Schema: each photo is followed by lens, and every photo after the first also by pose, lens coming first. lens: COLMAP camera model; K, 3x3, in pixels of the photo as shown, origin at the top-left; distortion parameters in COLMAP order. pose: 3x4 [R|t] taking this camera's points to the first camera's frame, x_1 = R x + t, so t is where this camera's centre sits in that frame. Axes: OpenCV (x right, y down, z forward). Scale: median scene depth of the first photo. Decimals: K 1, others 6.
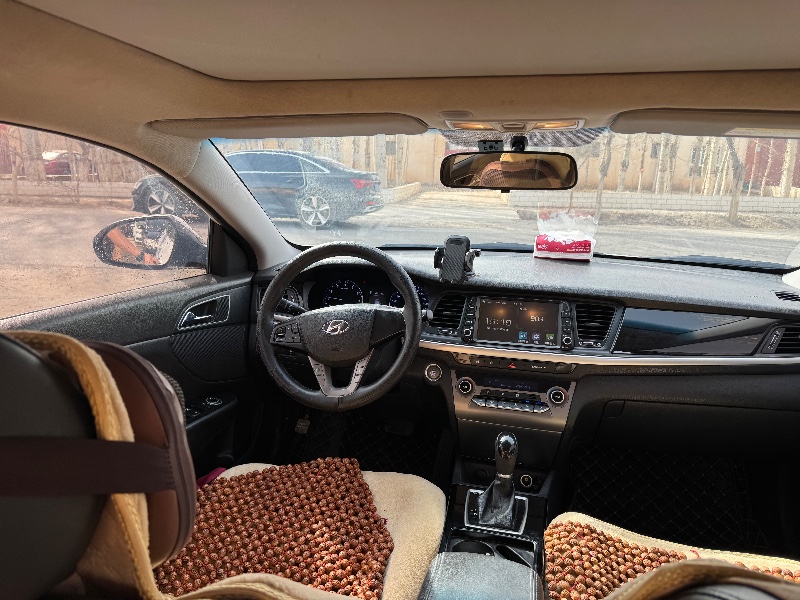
lens RADIAL K [[543.0, 0, 387.6], [0, 543.0, 311.2], [0, 0, 1]] dist [0.053852, -0.063977]
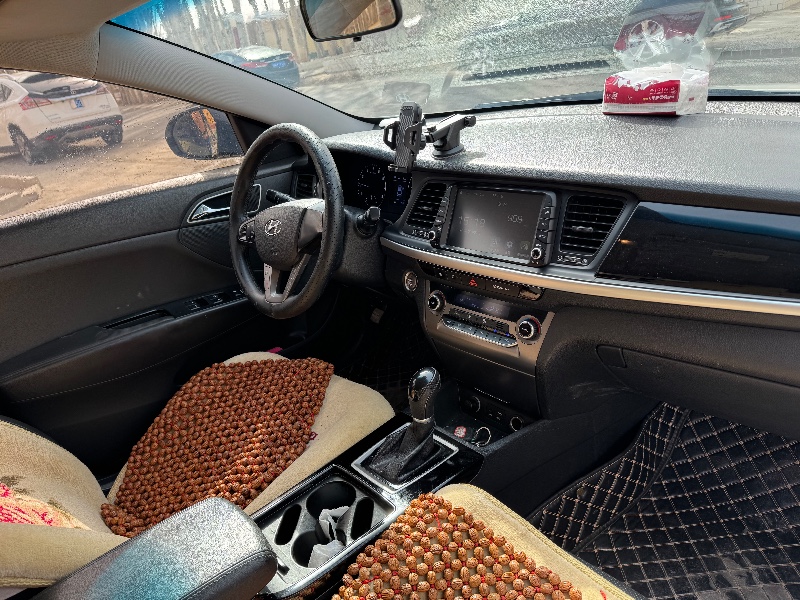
lens RADIAL K [[543.0, 0, 387.6], [0, 543.0, 311.2], [0, 0, 1]] dist [0.053852, -0.063977]
pose [[0.836853, 0.106180, -0.537032, 0.518305], [0.033663, 0.969171, 0.244078, -0.045639], [0.546392, -0.222336, 0.807479, 0.315475]]
